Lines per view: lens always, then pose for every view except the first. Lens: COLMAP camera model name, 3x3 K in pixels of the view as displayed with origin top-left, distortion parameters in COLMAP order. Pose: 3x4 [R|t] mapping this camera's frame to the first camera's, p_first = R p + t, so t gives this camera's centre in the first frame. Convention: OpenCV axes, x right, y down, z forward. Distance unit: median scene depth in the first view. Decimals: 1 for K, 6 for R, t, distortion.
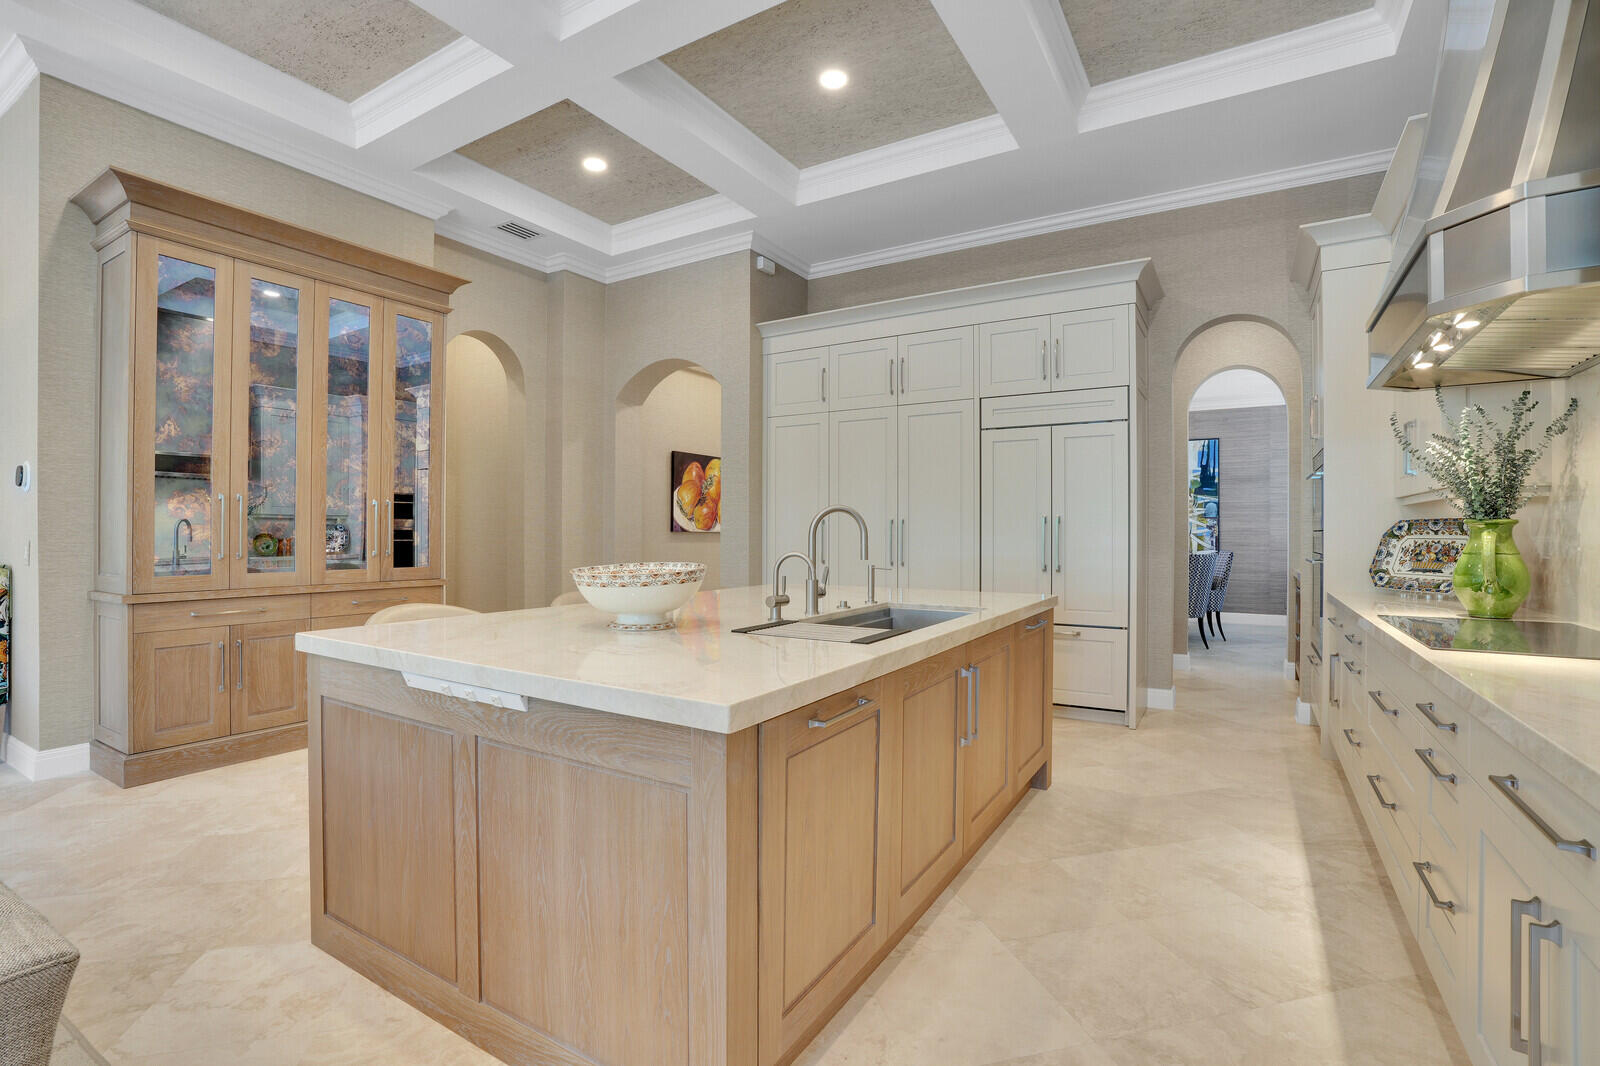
lens RADIAL K [[739.6, 0, 800.0], [0, 739.6, 533.0], [0, 0, 1]] dist [-0.069055, 0.023596]
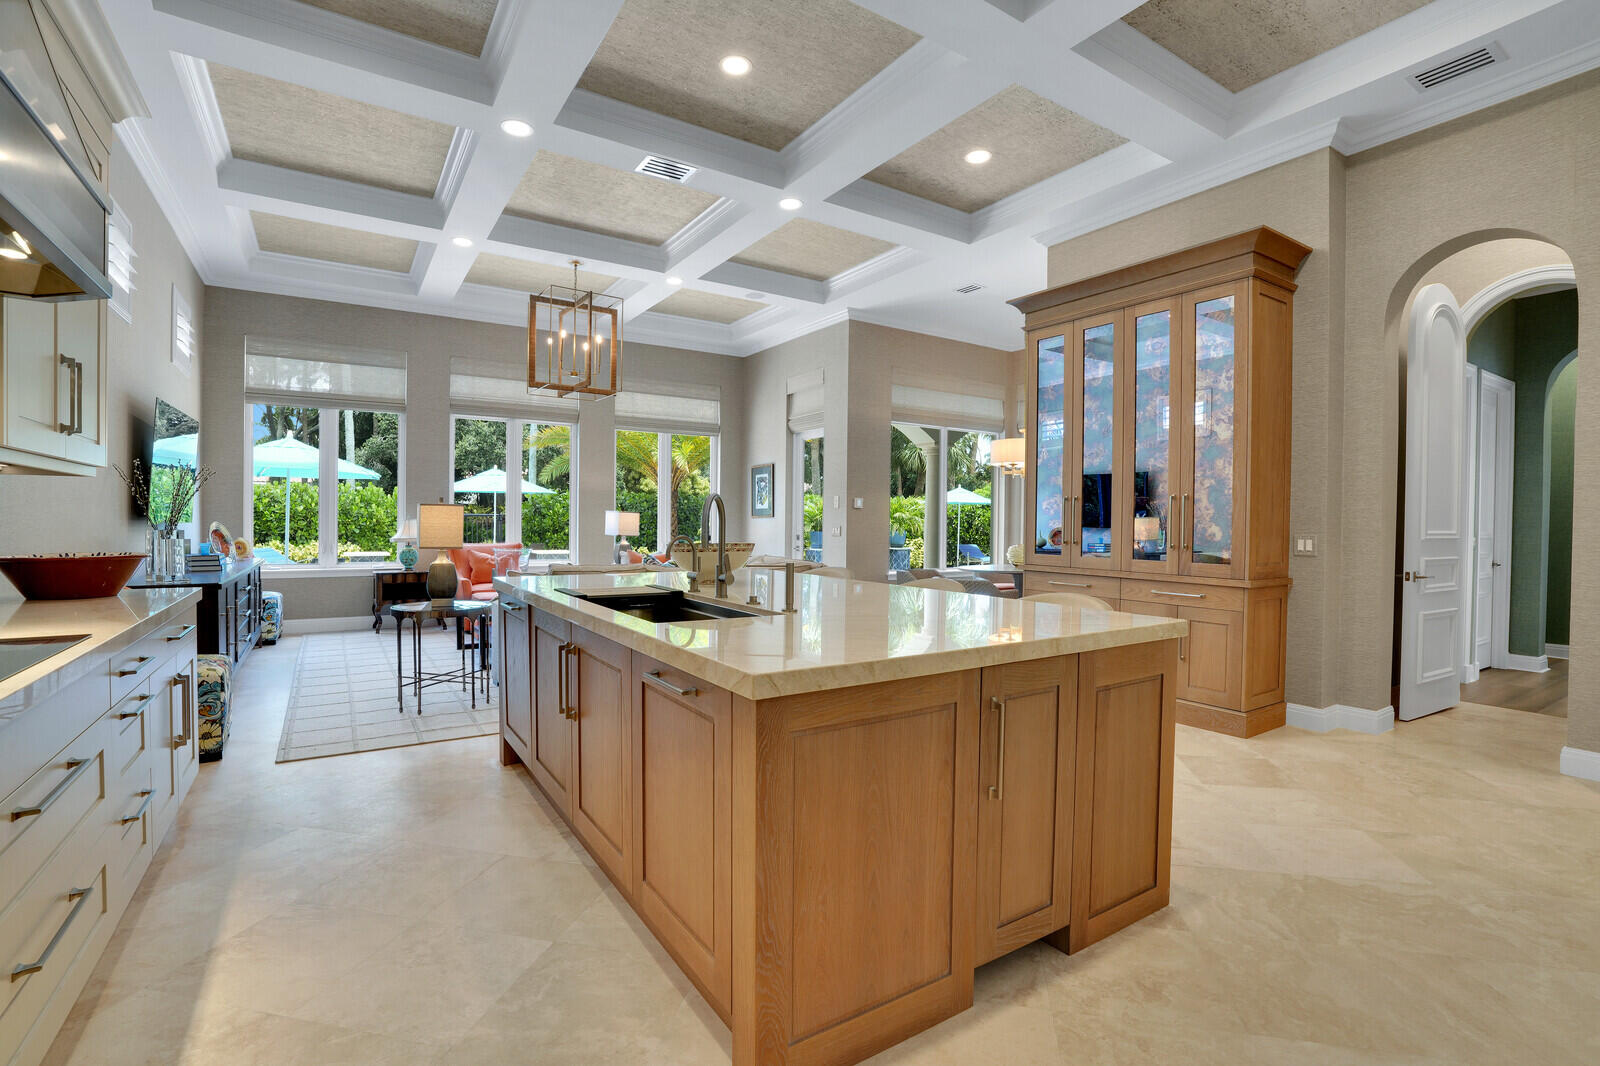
lens RADIAL K [[739.6, 0, 800.0], [0, 739.6, 533.0], [0, 0, 1]] dist [-0.069055, 0.023596]
pose [[-0.435983, 0.006761, -0.899929, 1.026969], [-0.012657, 0.999827, 0.013643, 0.001585], [0.899866, 0.017339, -0.435822, 1.747340]]
